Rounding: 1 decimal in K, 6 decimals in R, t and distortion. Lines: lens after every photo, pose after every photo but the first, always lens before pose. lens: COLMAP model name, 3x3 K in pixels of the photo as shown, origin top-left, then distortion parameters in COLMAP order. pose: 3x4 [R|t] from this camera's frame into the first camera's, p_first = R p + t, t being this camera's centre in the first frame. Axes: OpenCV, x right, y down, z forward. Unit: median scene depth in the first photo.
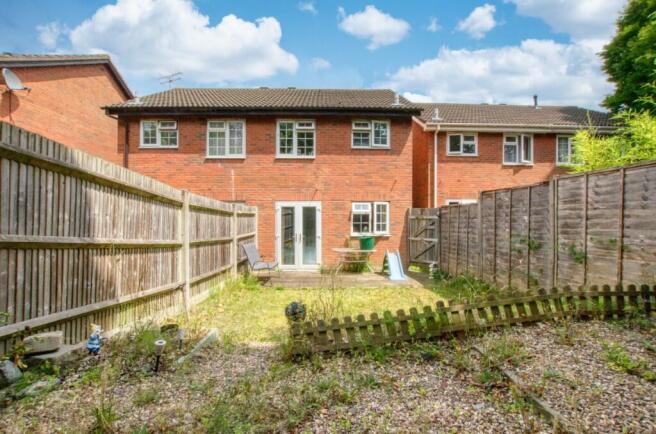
lens RADIAL K [[286.5, 0, 330.3], [0, 286.5, 223.1], [0, 0, 1]] dist [-0.042165, 0.011254]
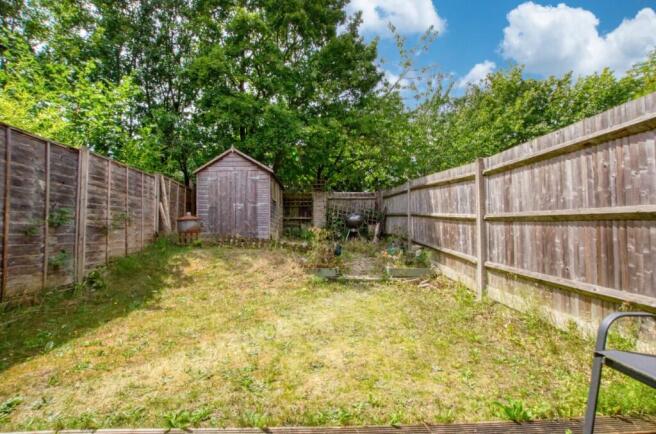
lens RADIAL K [[286.5, 0, 330.3], [0, 286.5, 223.1], [0, 0, 1]] dist [-0.042165, 0.011254]
pose [[-0.999652, -0.001034, -0.026375, -0.010451], [-0.000144, 0.999432, -0.033713, 0.128883], [0.026395, -0.033697, -0.999083, 2.055285]]
